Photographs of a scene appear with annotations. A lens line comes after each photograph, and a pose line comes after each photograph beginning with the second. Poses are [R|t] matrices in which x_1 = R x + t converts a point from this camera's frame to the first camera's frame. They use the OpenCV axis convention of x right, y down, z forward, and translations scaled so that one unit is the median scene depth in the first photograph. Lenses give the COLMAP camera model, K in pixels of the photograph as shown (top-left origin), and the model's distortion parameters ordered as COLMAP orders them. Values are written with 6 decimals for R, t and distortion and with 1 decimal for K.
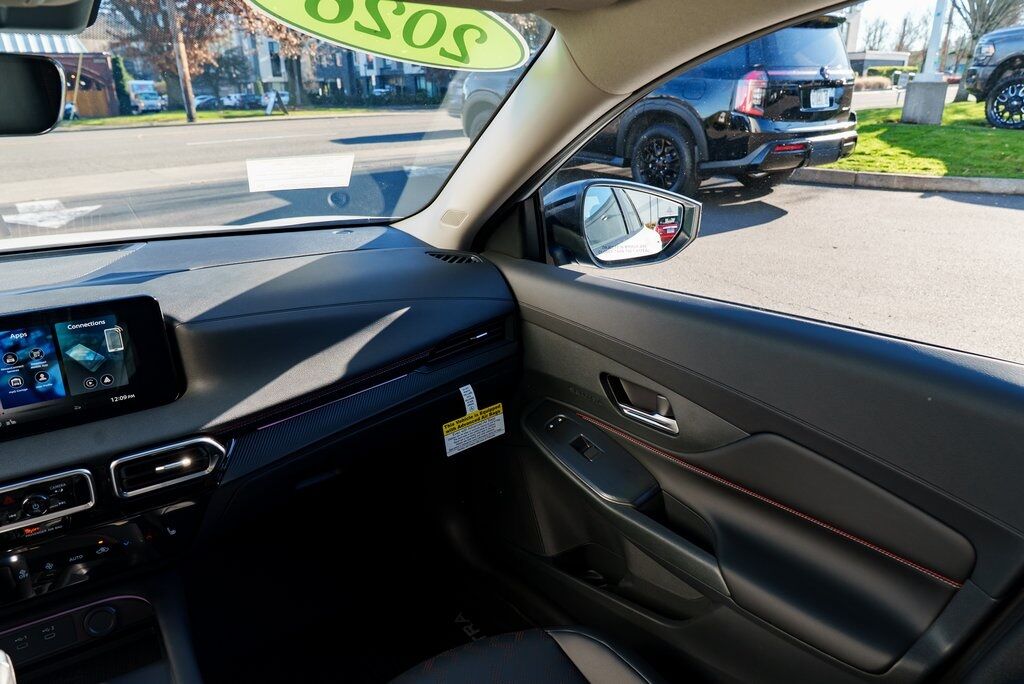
lens RADIAL K [[699.2, 0, 512.9], [0, 699.2, 344.6], [0, 0, 1]] dist [-0.025587, 0.018213]
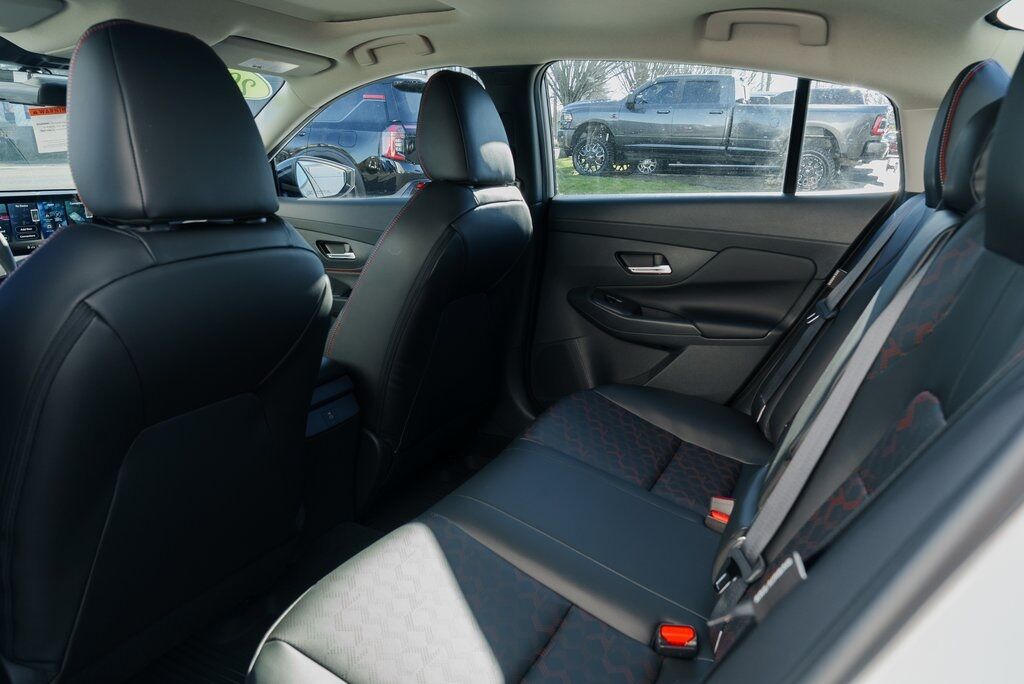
lens RADIAL K [[699.2, 0, 509.7], [0, 699.2, 349.0], [0, 0, 1]] dist [-0.025587, 0.018213]
pose [[0.896667, -0.105079, 0.430055, -0.250282], [0.135556, 0.989931, -0.040757, 0.451030], [-0.421442, 0.094842, 0.901882, -0.962304]]
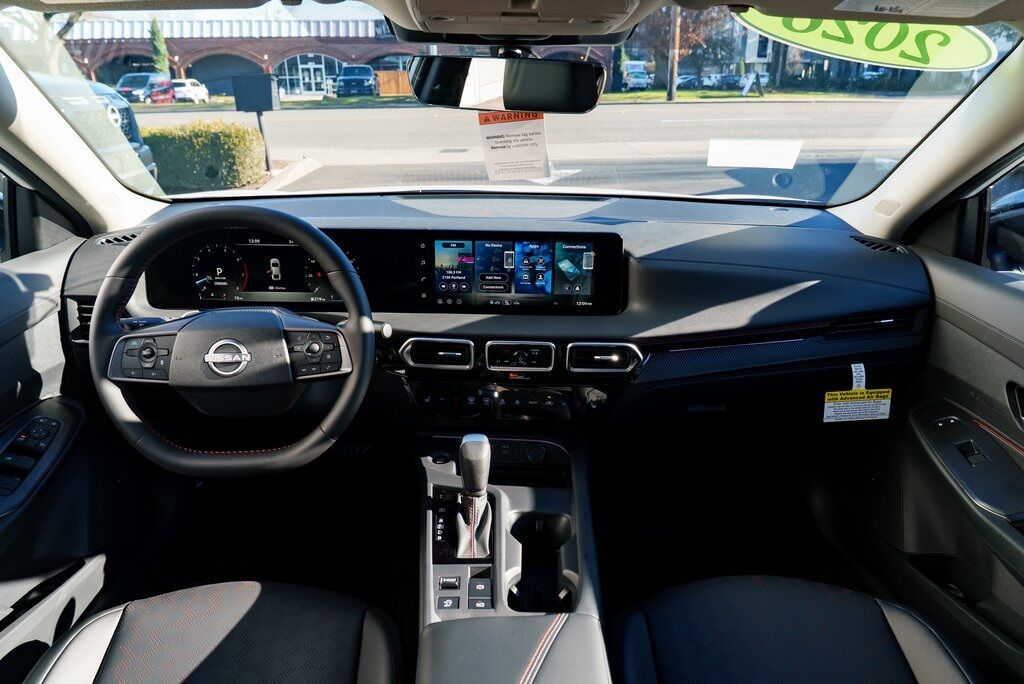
lens RADIAL K [[699.2, 0, 508.6], [0, 699.2, 347.0], [0, 0, 1]] dist [-0.025587, 0.018213]
pose [[0.807651, 0.226180, -0.544558, 0.066475], [-0.211334, 0.973189, 0.090775, 0.045263], [0.550489, 0.041769, 0.833797, -0.167435]]
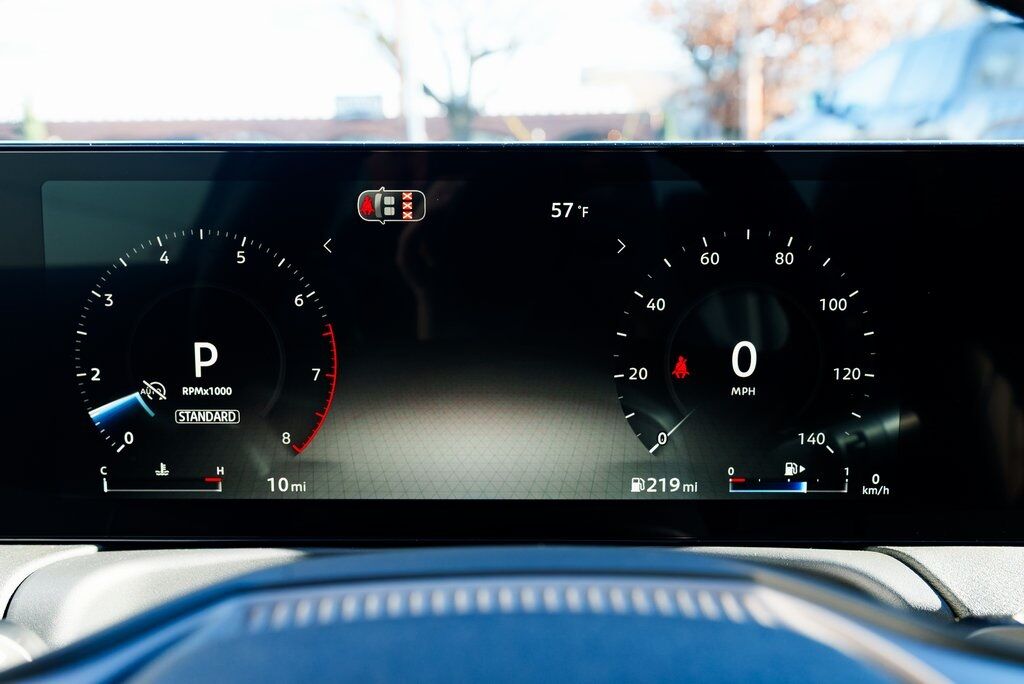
lens RADIAL K [[995.8, 0, 512.7], [0, 995.8, 342.8], [0, 0, 1]] dist [-0.004894, 0.000000]
pose [[0.805455, 0.099320, -0.584275, -0.550346], [-0.198019, 0.974301, -0.107360, 0.122603], [0.558597, 0.202171, 0.804423, 0.218801]]
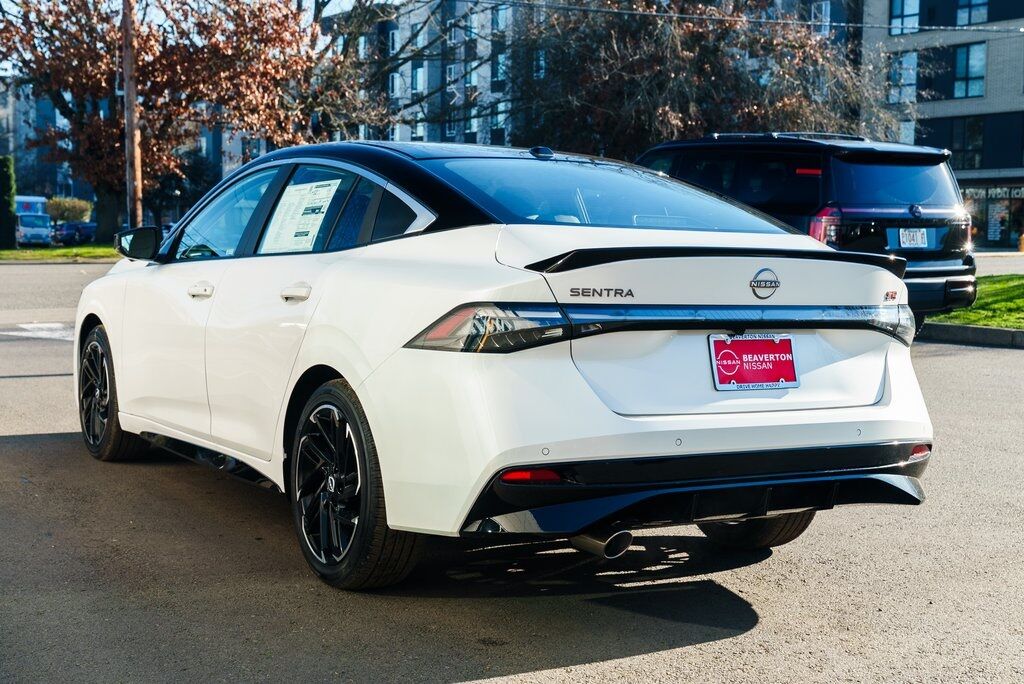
lens RADIAL K [[1477.7, 0, 510.9], [0, 1477.7, 342.8], [0, 0, 1]] dist [0.082139, 0.000000]
pose [[0.991736, 0.037440, -0.122711, 0.940438], [-0.069359, 0.961111, -0.267310, 1.835003], [0.107931, 0.273612, 0.955765, -4.817753]]
